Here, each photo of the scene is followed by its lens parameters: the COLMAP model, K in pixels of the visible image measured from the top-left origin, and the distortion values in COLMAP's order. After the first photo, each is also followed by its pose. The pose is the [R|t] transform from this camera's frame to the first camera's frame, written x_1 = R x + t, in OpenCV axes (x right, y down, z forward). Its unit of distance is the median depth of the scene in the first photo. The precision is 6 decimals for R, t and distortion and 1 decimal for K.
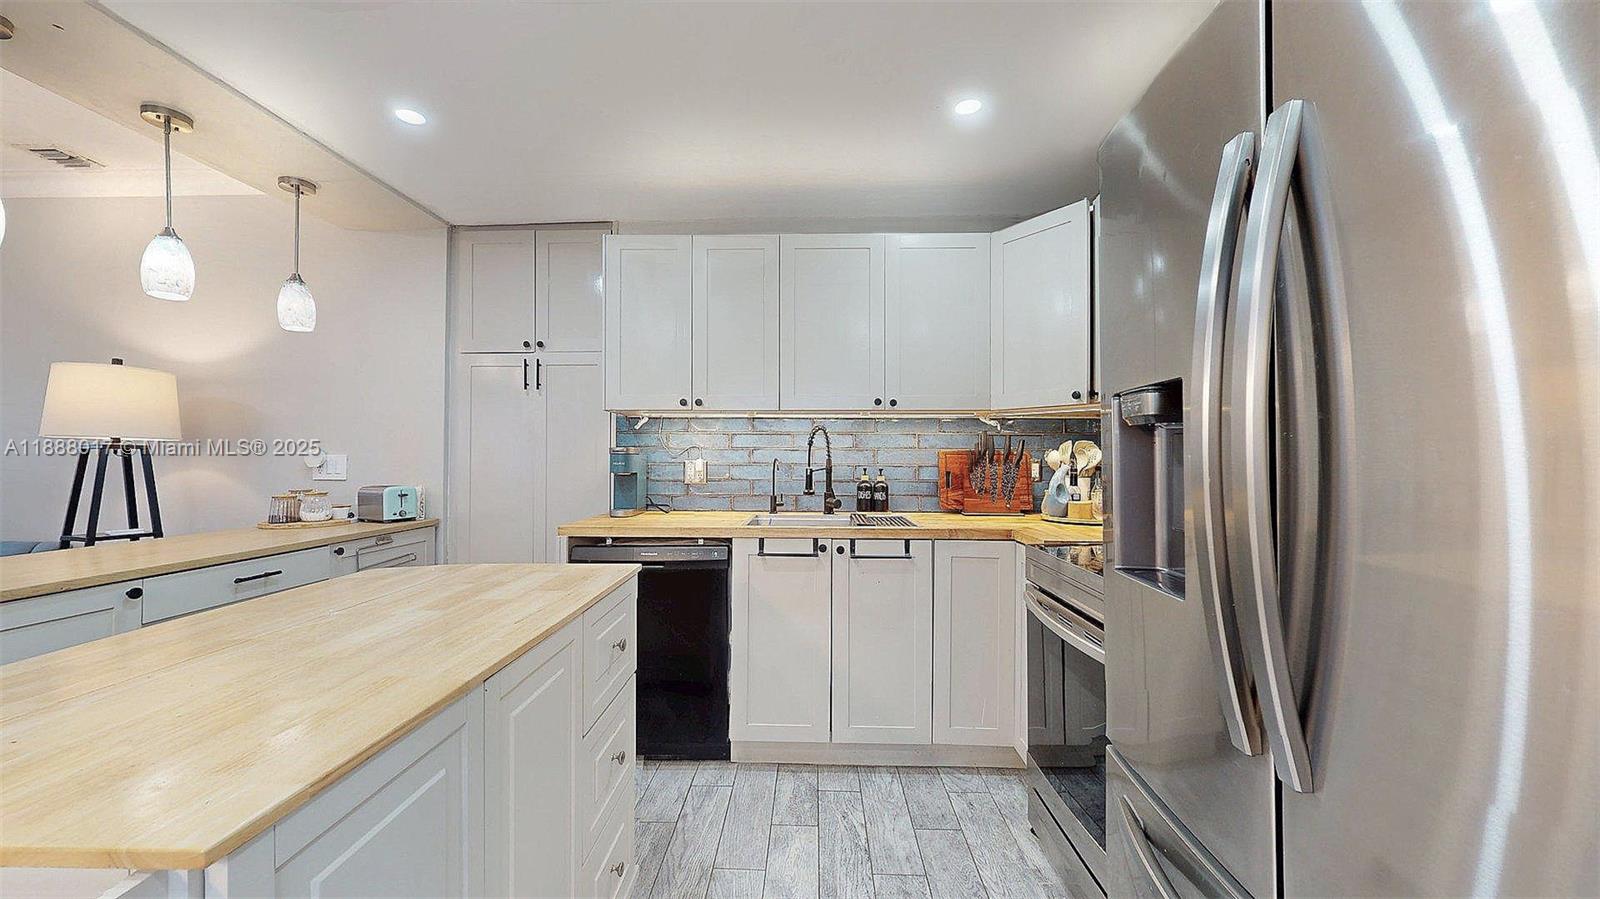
lens RADIAL K [[580.7, 0, 800.0], [0, 580.7, 449.5], [0, 0, 1]] dist [-0.000320, 0.000042]
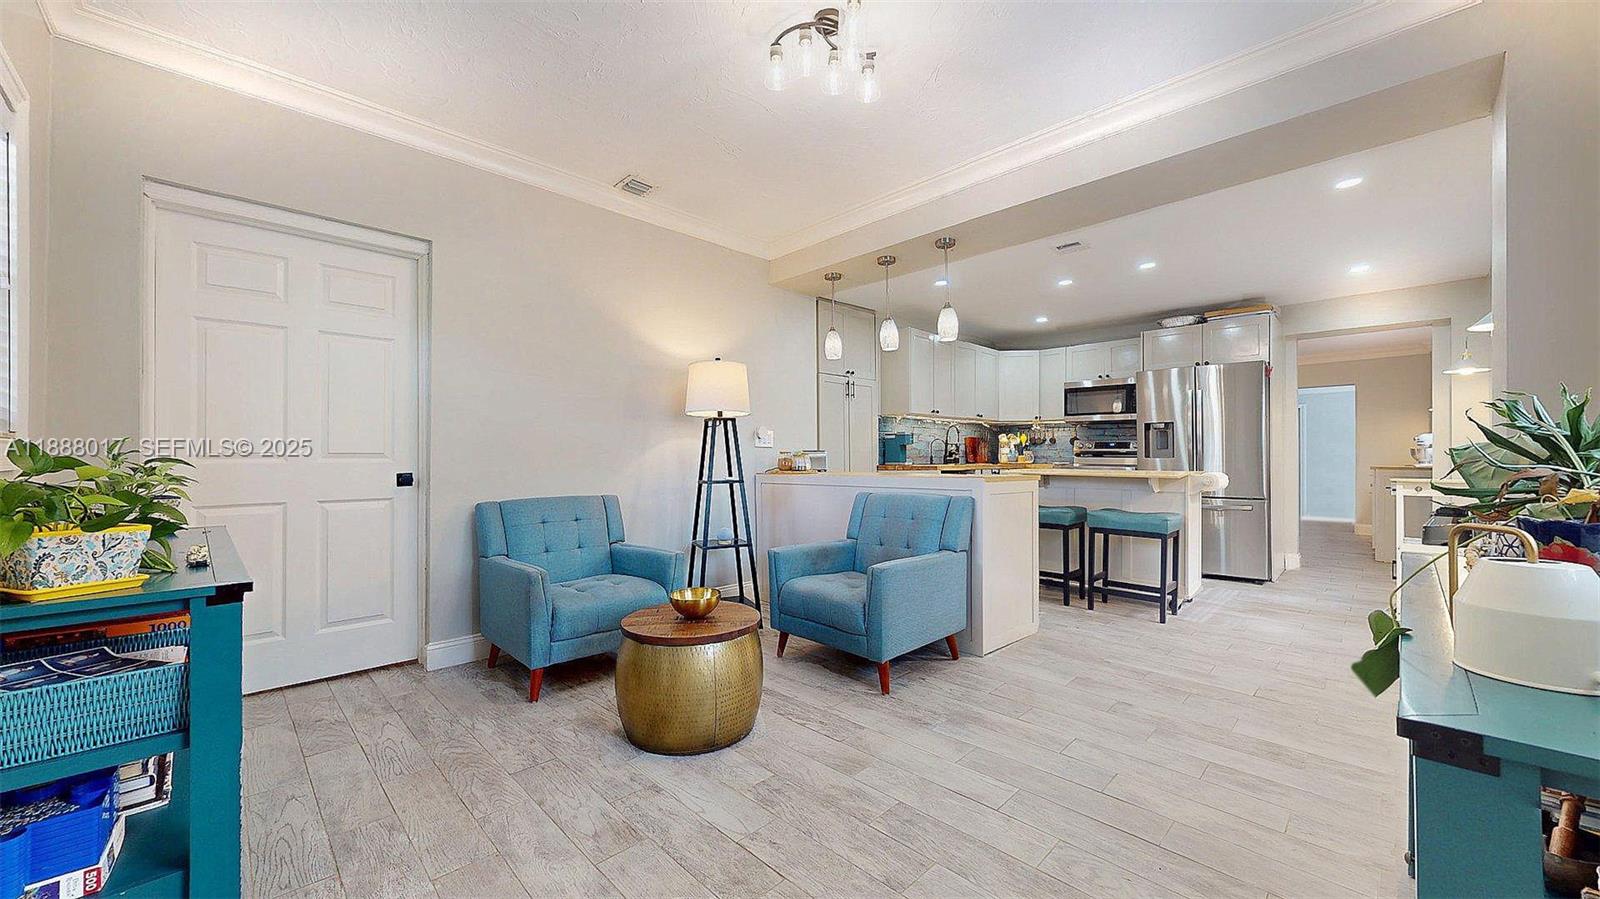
lens RADIAL K [[582.6, 0, 800.0], [0, 582.6, 449.5], [0, 0, 1]] dist [0.025640, -0.000043]
pose [[0.695320, 0.008645, 0.718648, -1.928100], [-0.007133, 0.999961, -0.005128, 0.069384], [-0.718665, -0.001561, 0.695355, -0.144972]]
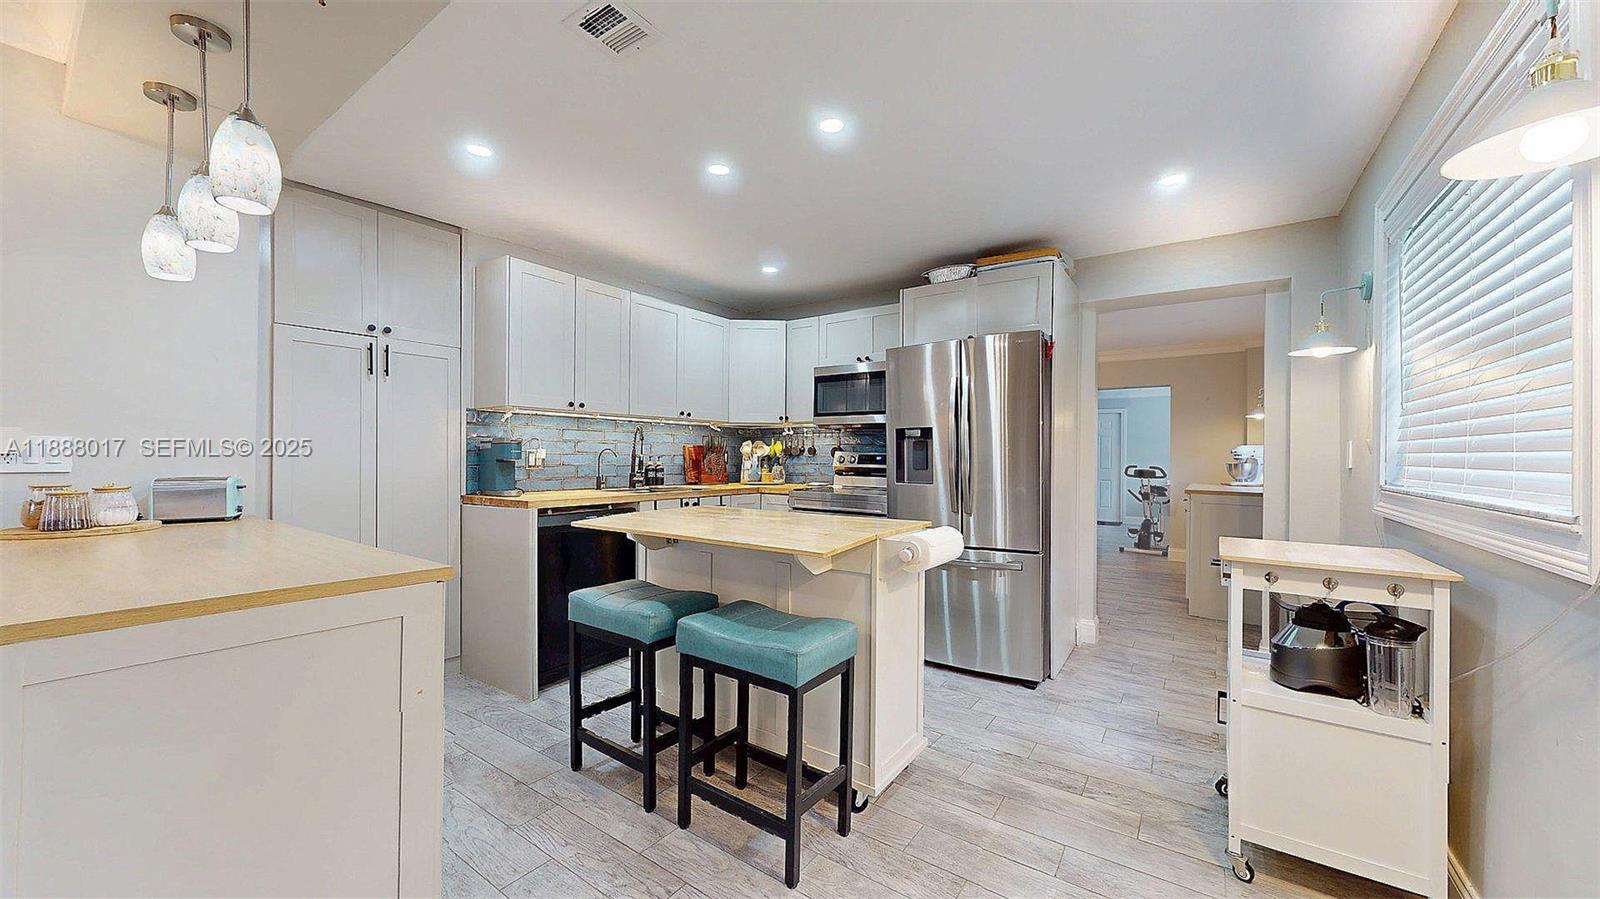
lens RADIAL K [[580.7, 0, 800.0], [0, 580.7, 449.5], [0, 0, 1]] dist [-0.000320, 0.000042]
pose [[0.559818, 0.011781, 0.828532, -0.901326], [-0.012929, 0.999901, -0.005482, 0.018336], [-0.828515, -0.007643, 0.559915, -0.137724]]
